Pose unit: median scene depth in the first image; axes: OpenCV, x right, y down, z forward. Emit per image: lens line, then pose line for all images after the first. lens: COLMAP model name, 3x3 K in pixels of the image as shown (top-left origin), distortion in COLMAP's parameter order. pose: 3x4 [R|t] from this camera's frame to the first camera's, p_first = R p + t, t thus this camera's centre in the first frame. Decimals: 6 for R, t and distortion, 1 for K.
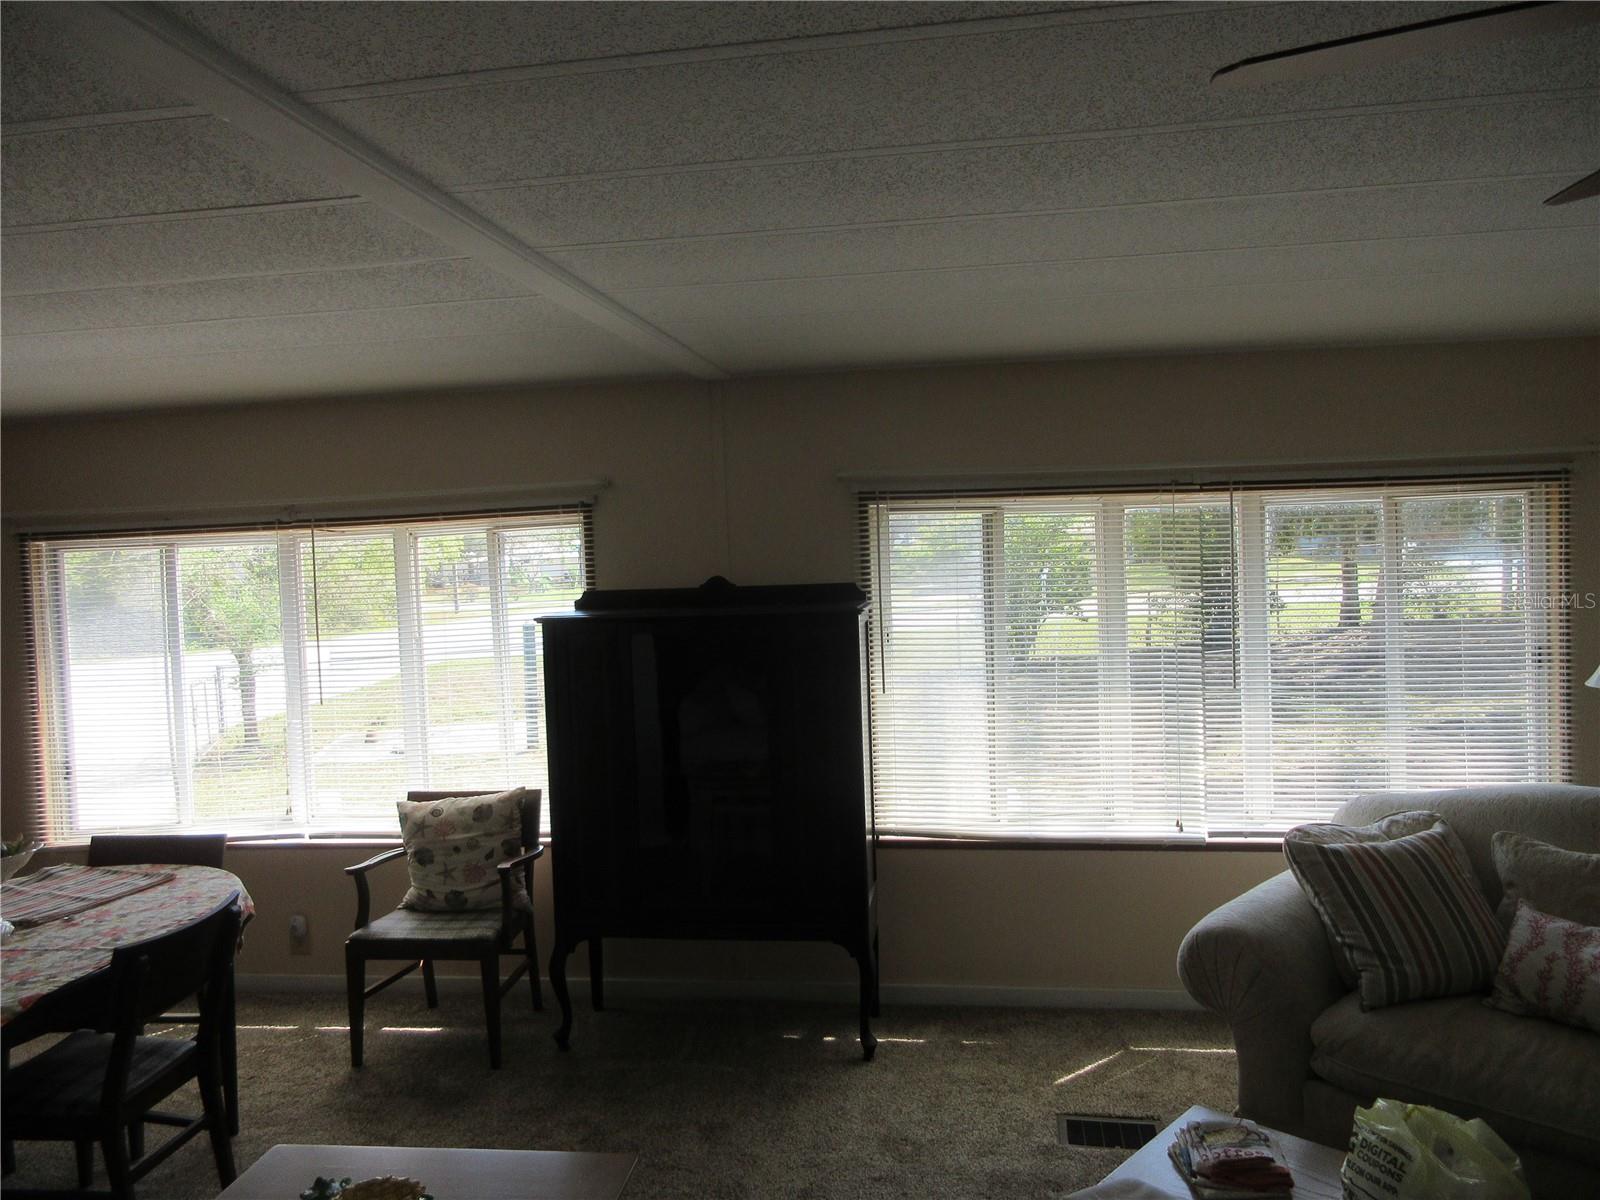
lens RADIAL K [[1207.9, 0, 788.9], [0, 1207.9, 608.4], [0, 0, 1]] dist [-0.007039, -0.001641]
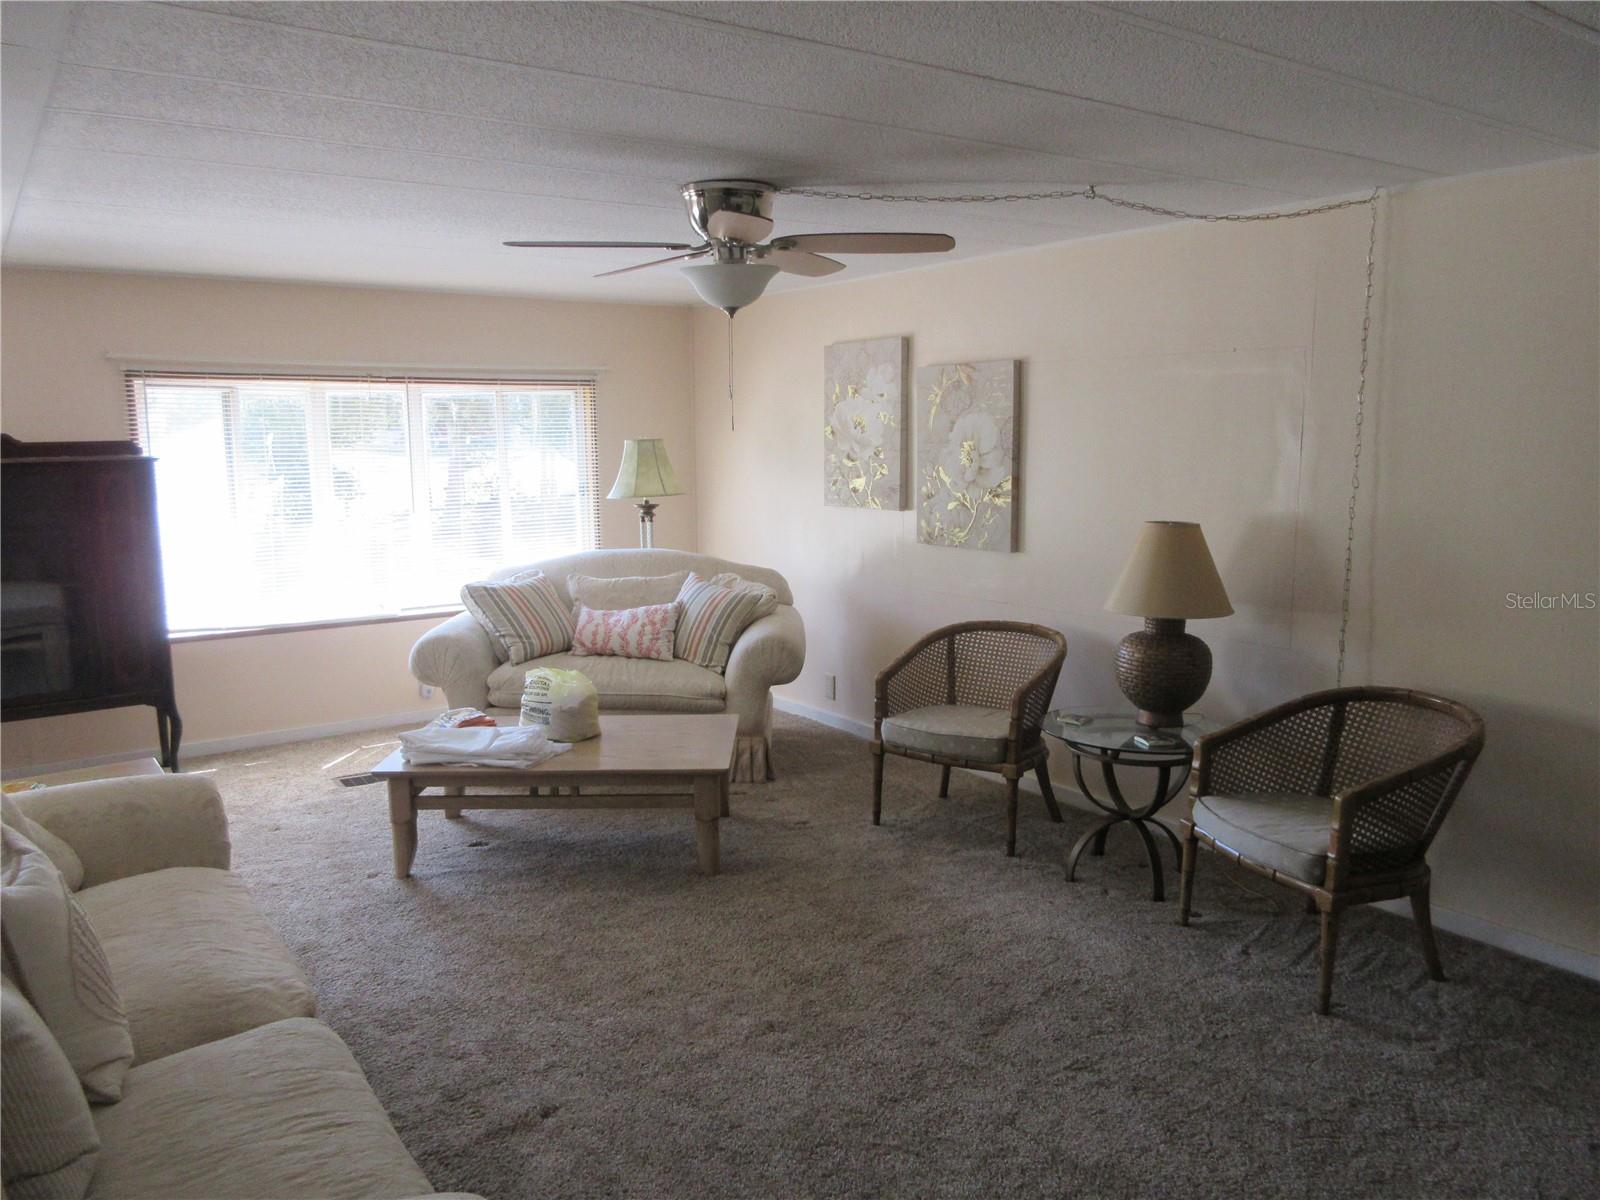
lens RADIAL K [[1207.9, 0, 797.5], [0, 1207.9, 598.1], [0, 0, 1]] dist [-0.007039, -0.001641]
pose [[0.734209, -0.071635, 0.675134, -0.425248], [0.015733, 0.995946, 0.088565, 0.061508], [-0.678741, -0.054404, 0.732360, -0.623519]]
